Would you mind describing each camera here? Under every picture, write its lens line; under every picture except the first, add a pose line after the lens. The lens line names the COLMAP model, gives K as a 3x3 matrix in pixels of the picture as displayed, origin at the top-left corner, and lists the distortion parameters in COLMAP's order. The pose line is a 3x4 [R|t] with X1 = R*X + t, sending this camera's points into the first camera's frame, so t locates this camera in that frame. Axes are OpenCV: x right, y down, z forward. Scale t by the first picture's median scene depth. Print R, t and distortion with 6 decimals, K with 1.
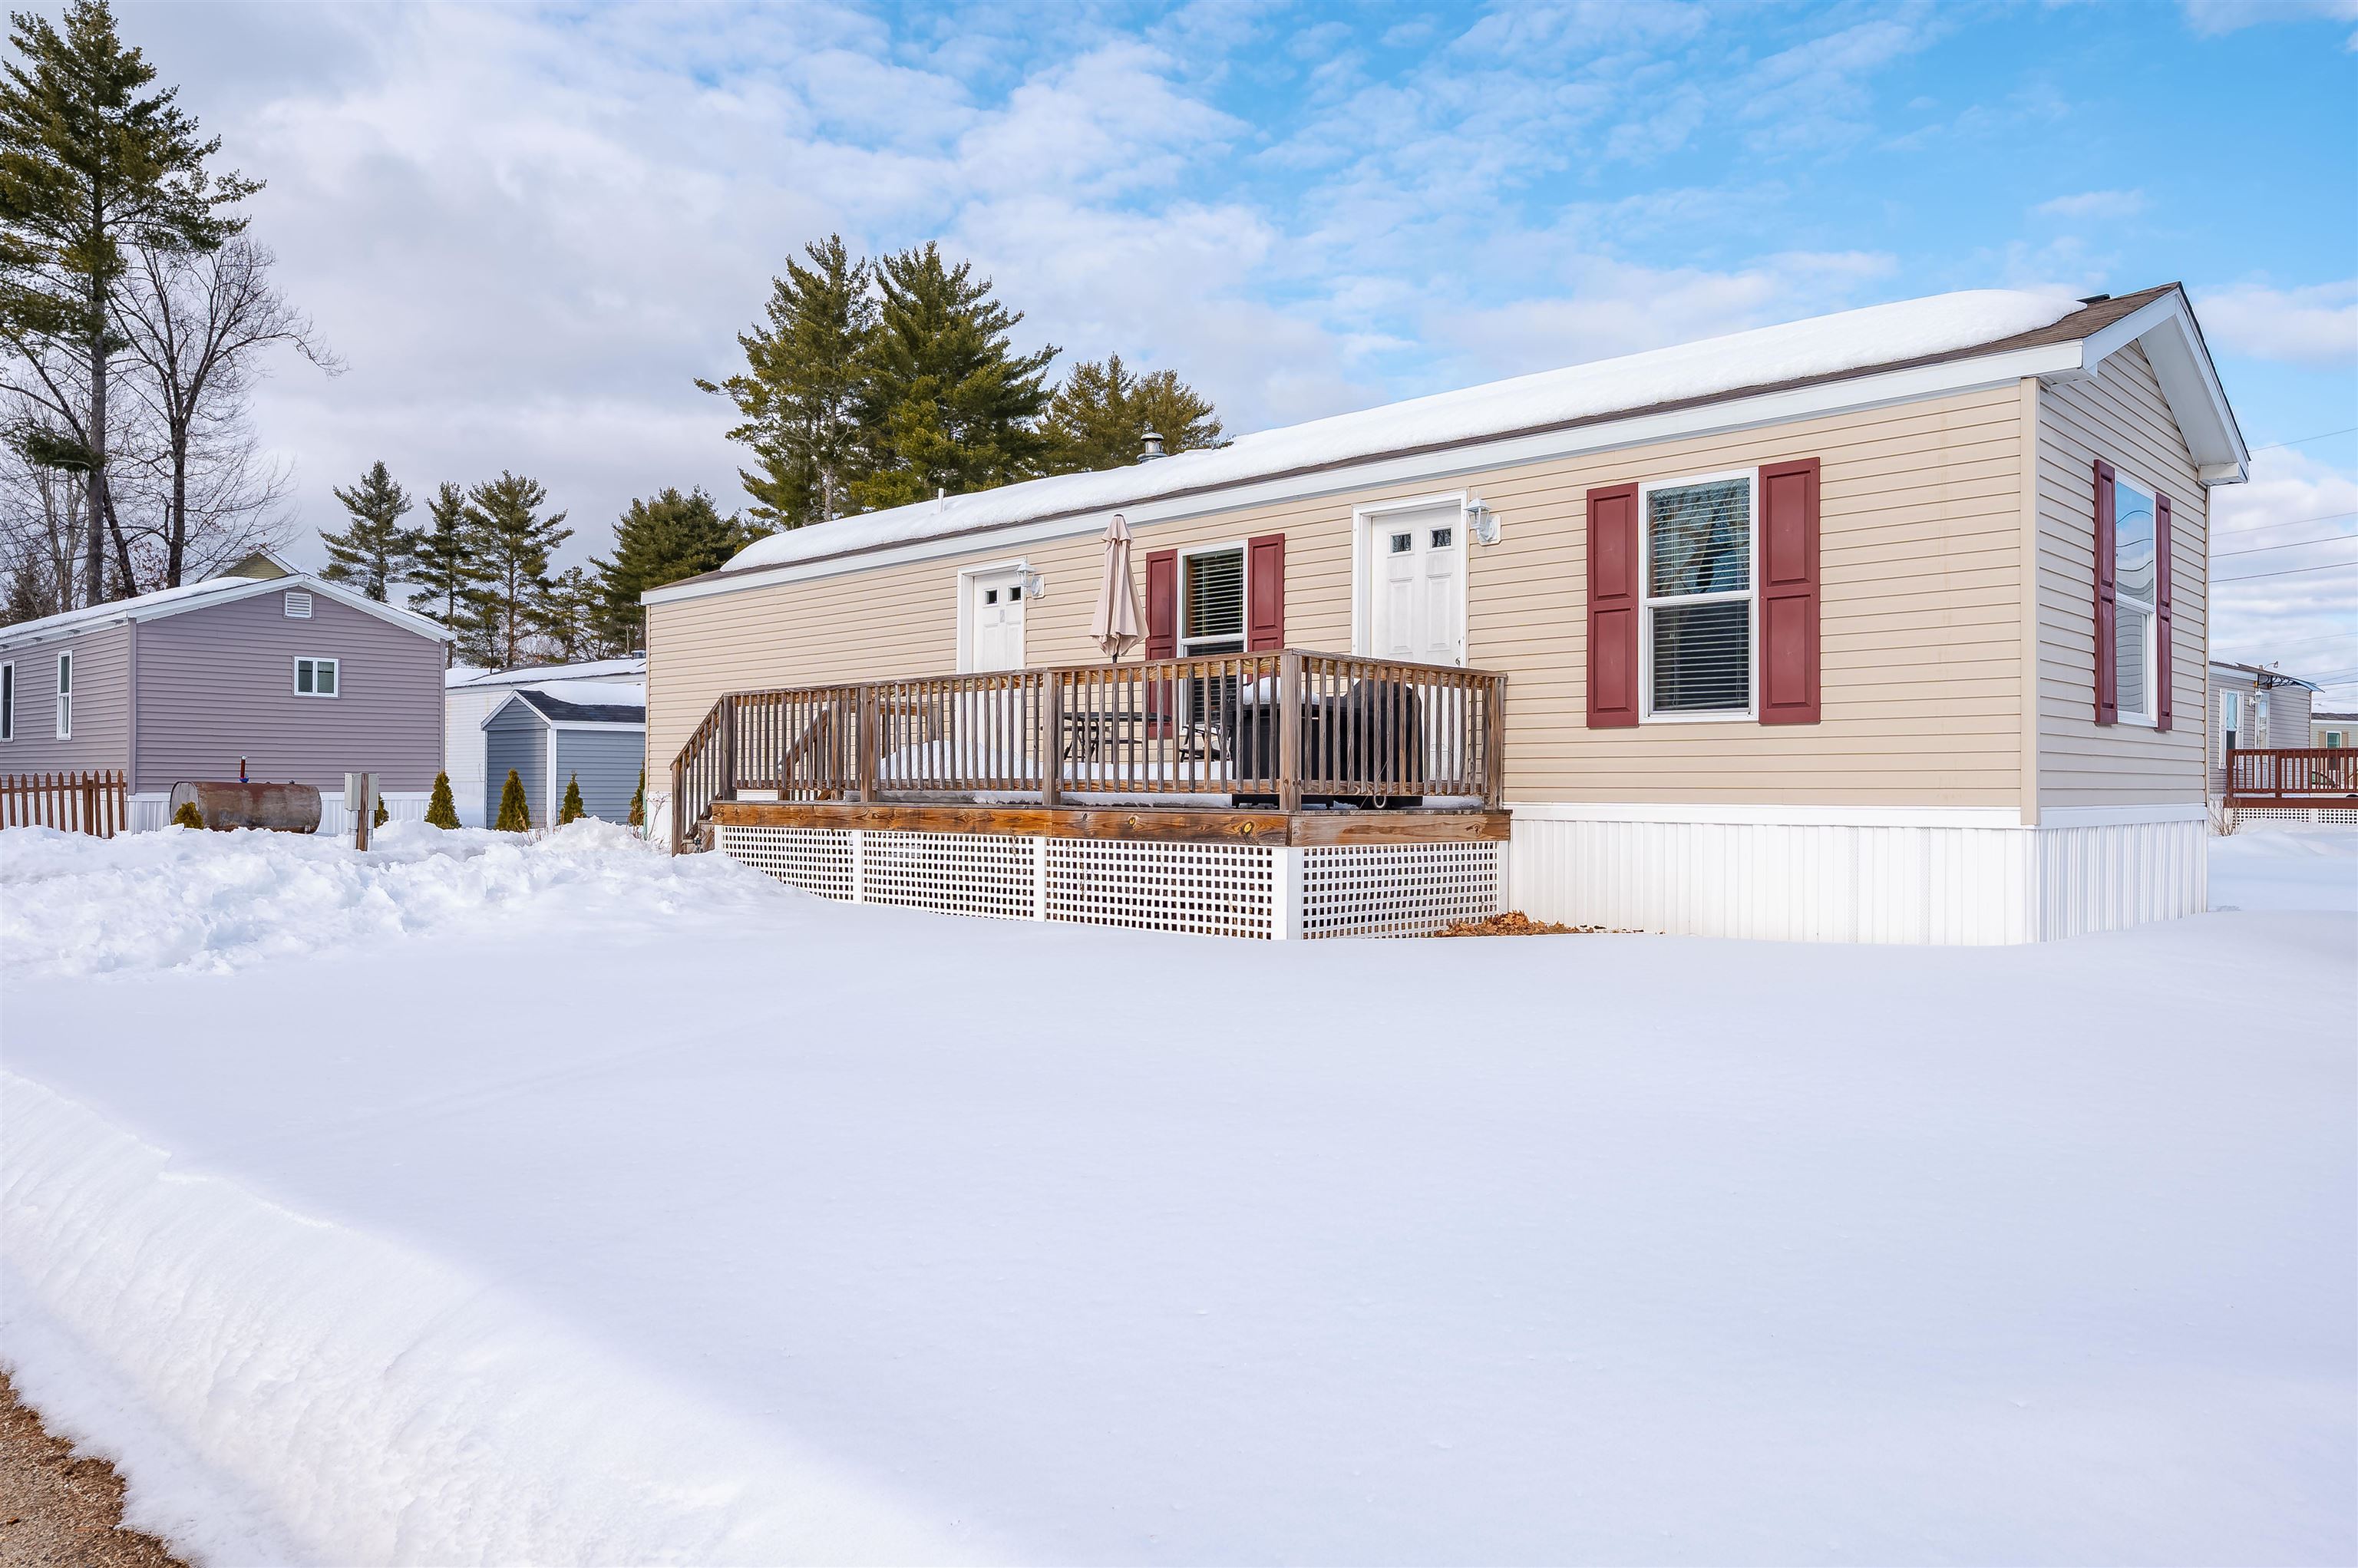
lens RADIAL K [[1536.7, 0, 1179.0], [0, 1536.7, 784.0], [0, 0, 1]] dist [-0.005667, -0.000647]
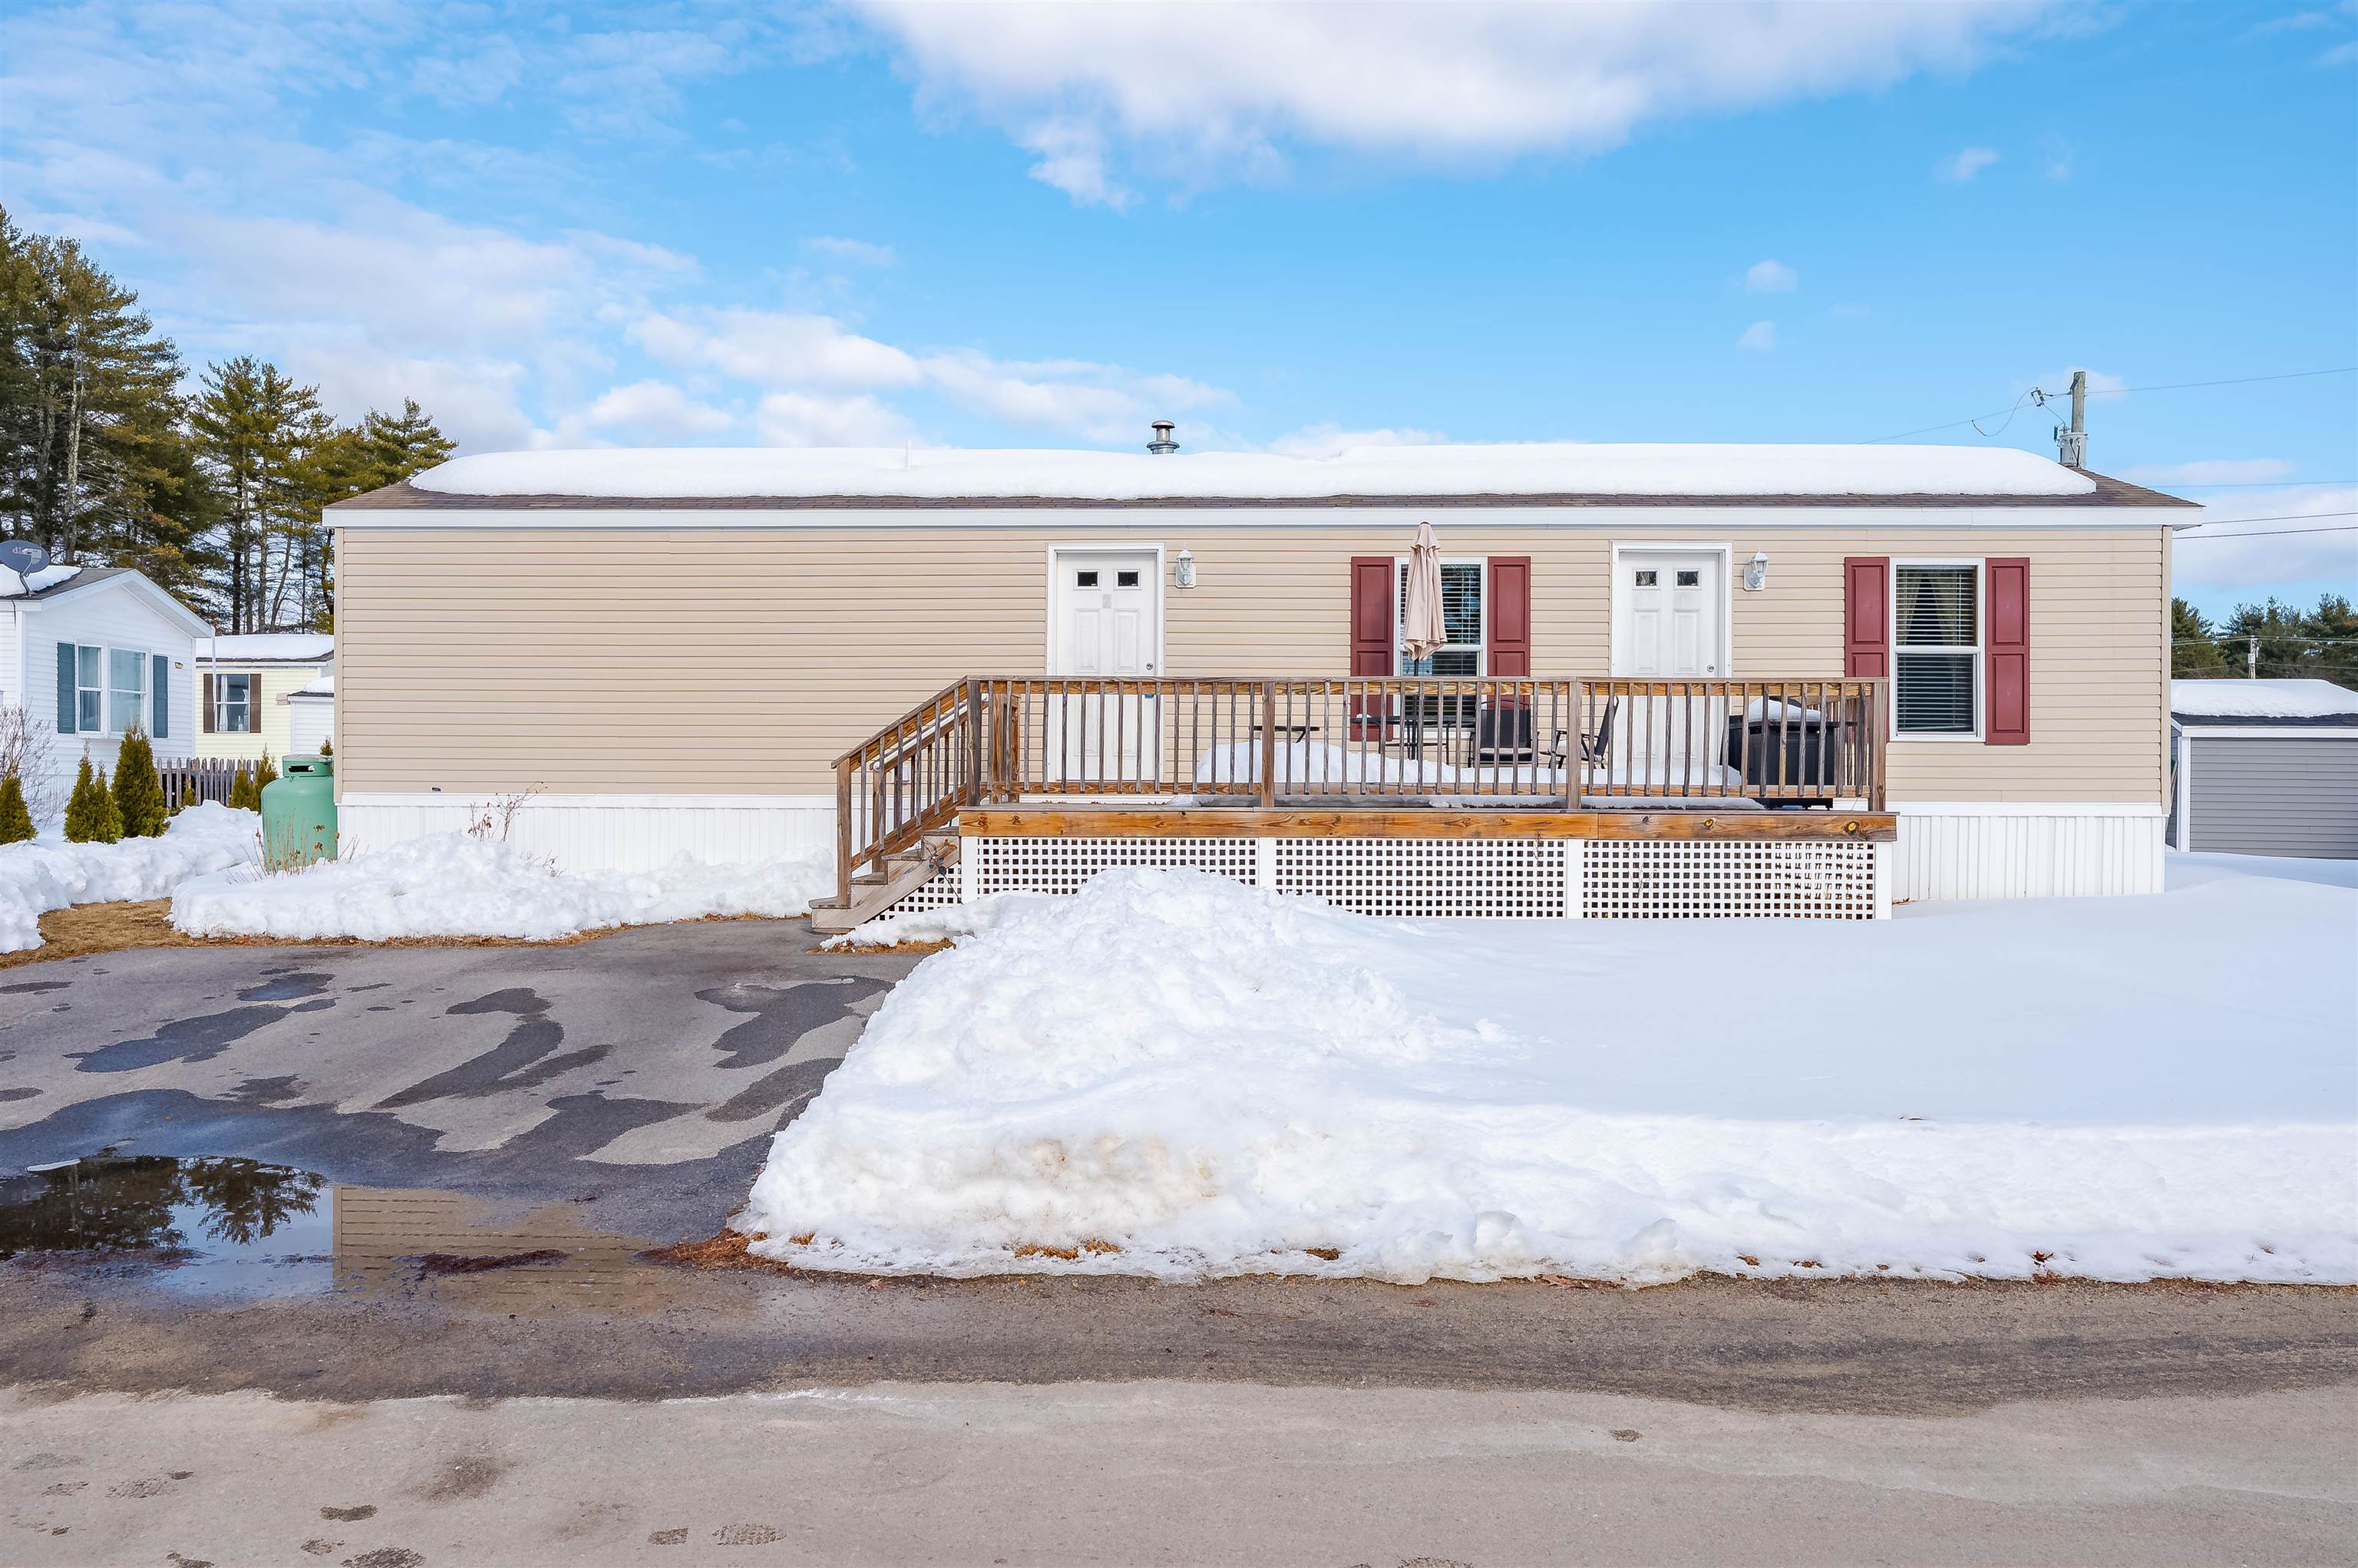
lens RADIAL K [[1557.0, 0, 1179.0], [0, 1557.0, 784.0], [0, 0, 1]] dist [0.002838, -0.001658]
pose [[0.745649, -0.001403, 0.666337, -0.970599], [-0.002897, 0.999982, 0.005347, -0.007659], [-0.666332, -0.005917, 0.745631, 0.385090]]
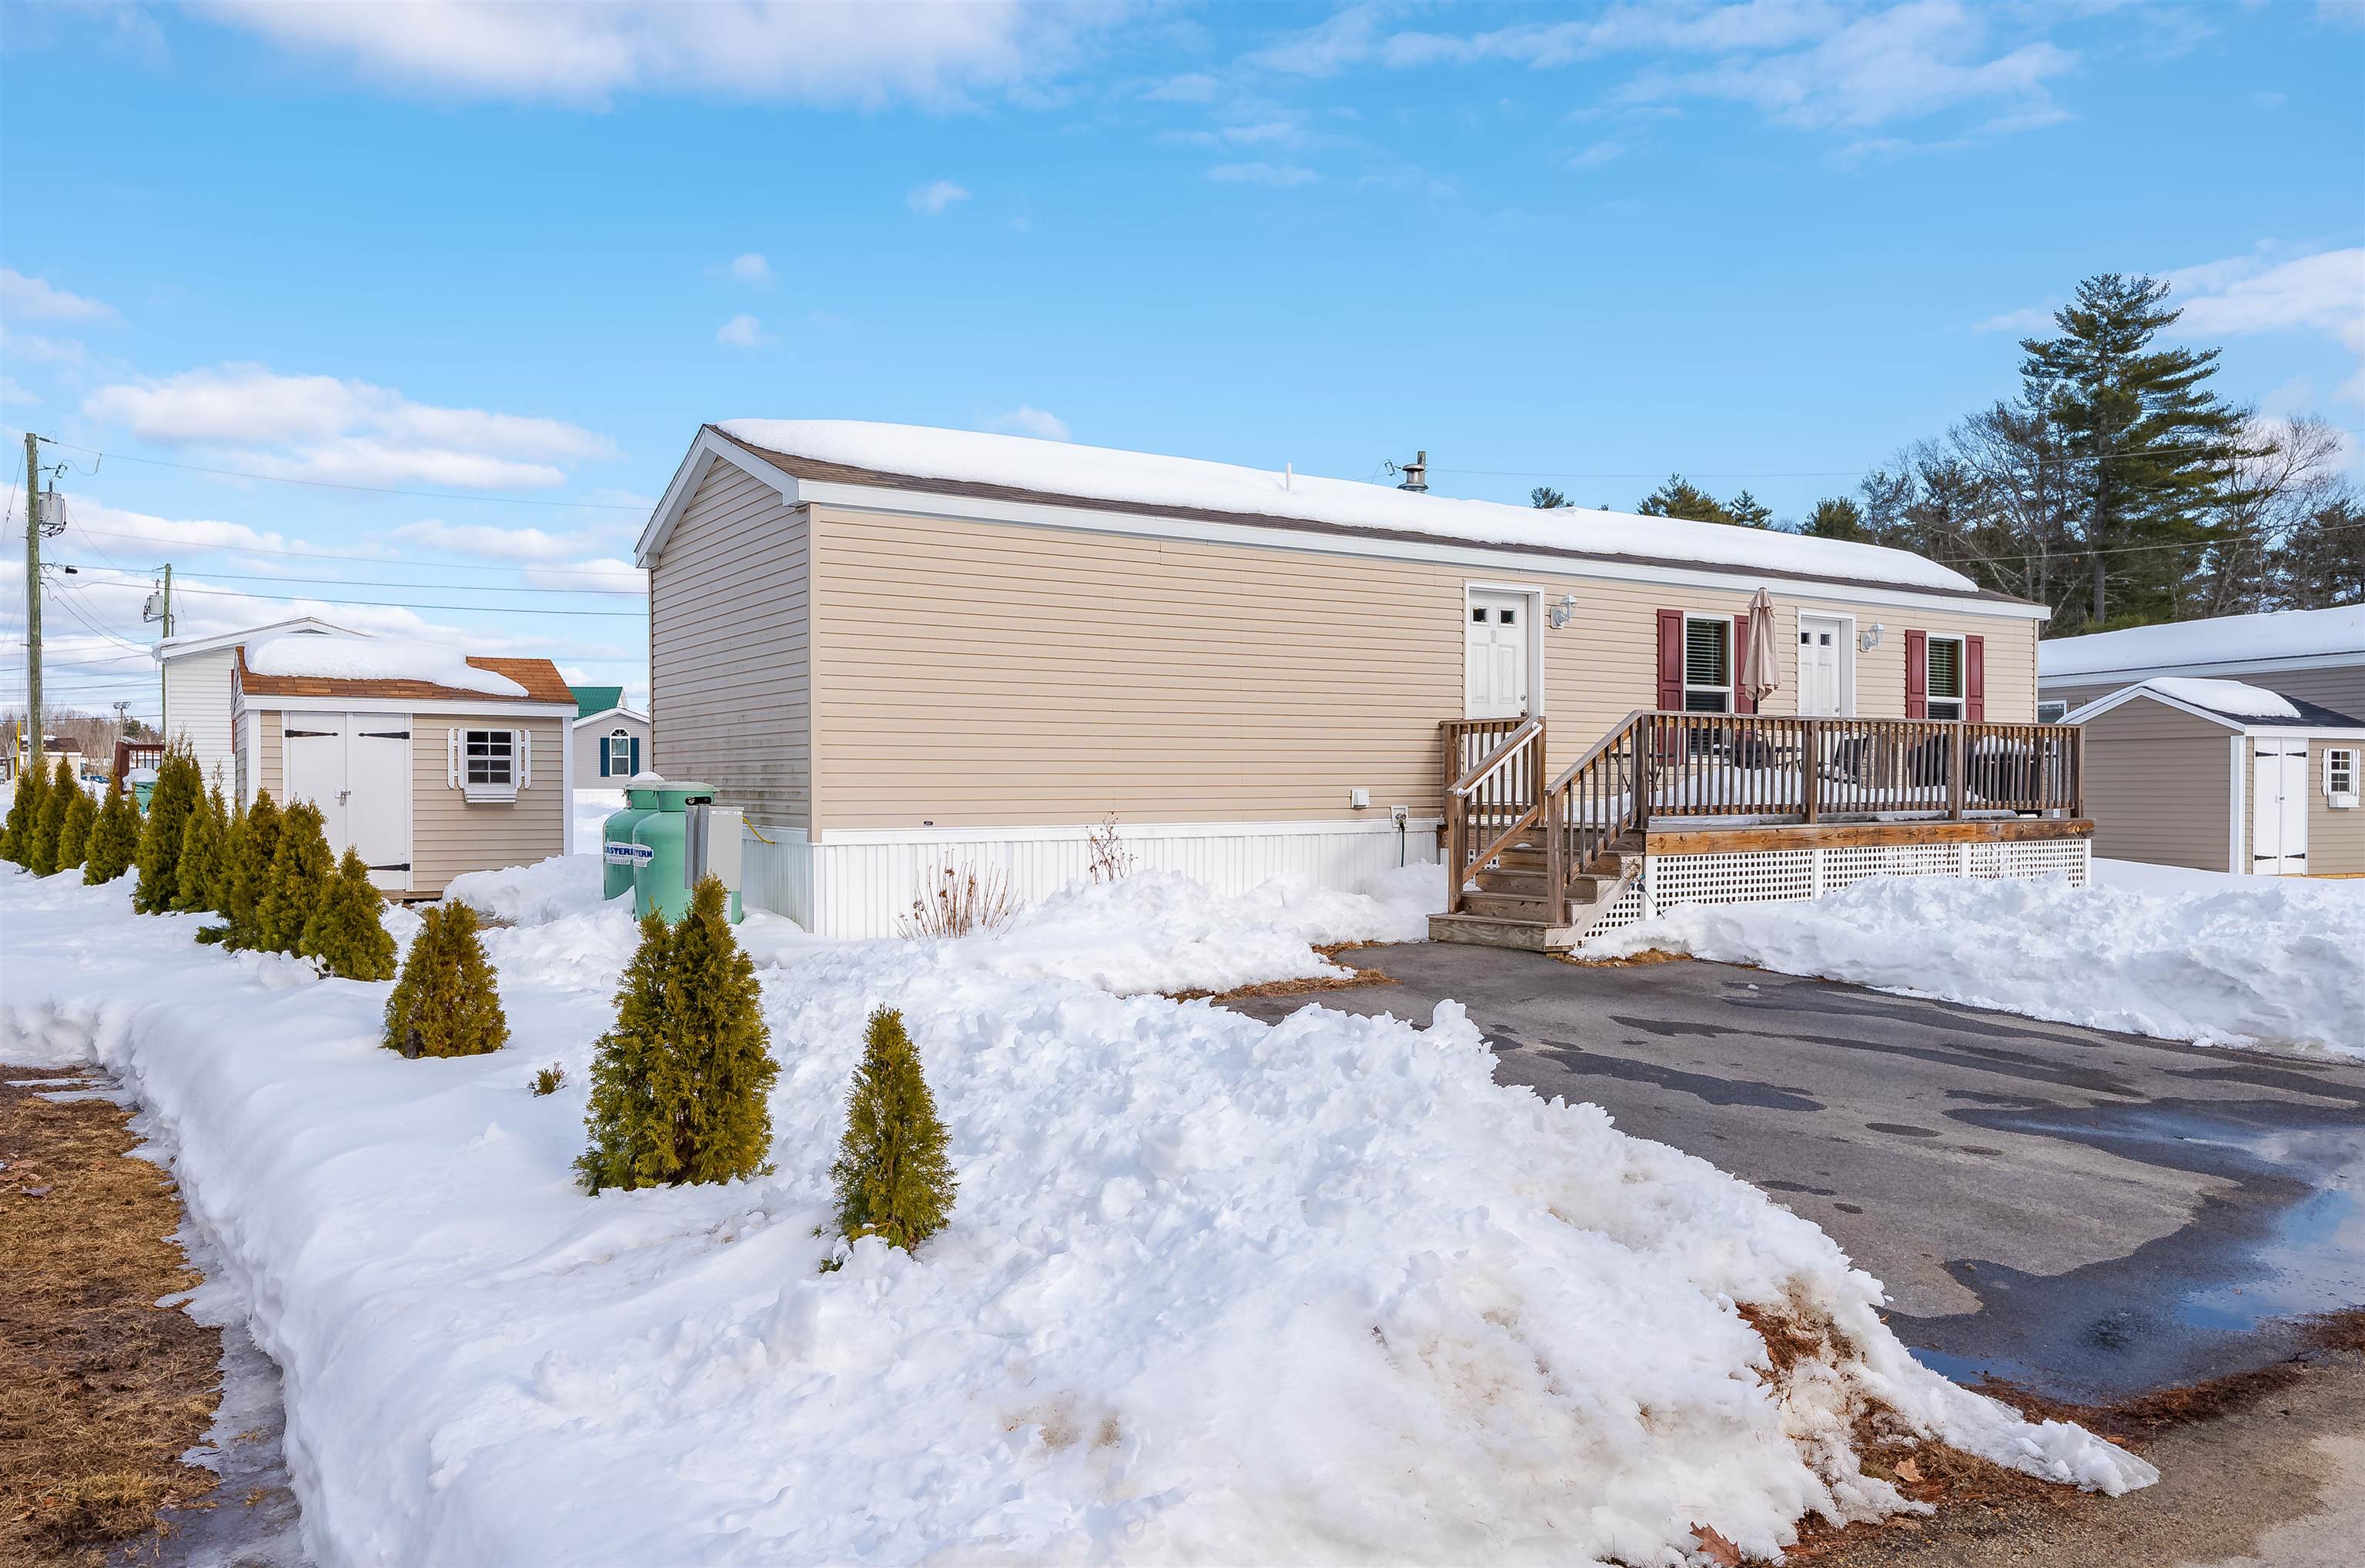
lens RADIAL K [[1616.8, 0, 1182.5], [0, 1616.8, 784.0], [0, 0, 1]] dist [-0.001968, -0.000421]
pose [[0.229996, -0.005444, 0.973176, -1.633313], [0.002063, 0.999985, 0.005106, -0.027218], [-0.973189, 0.000834, 0.230004, 1.321535]]
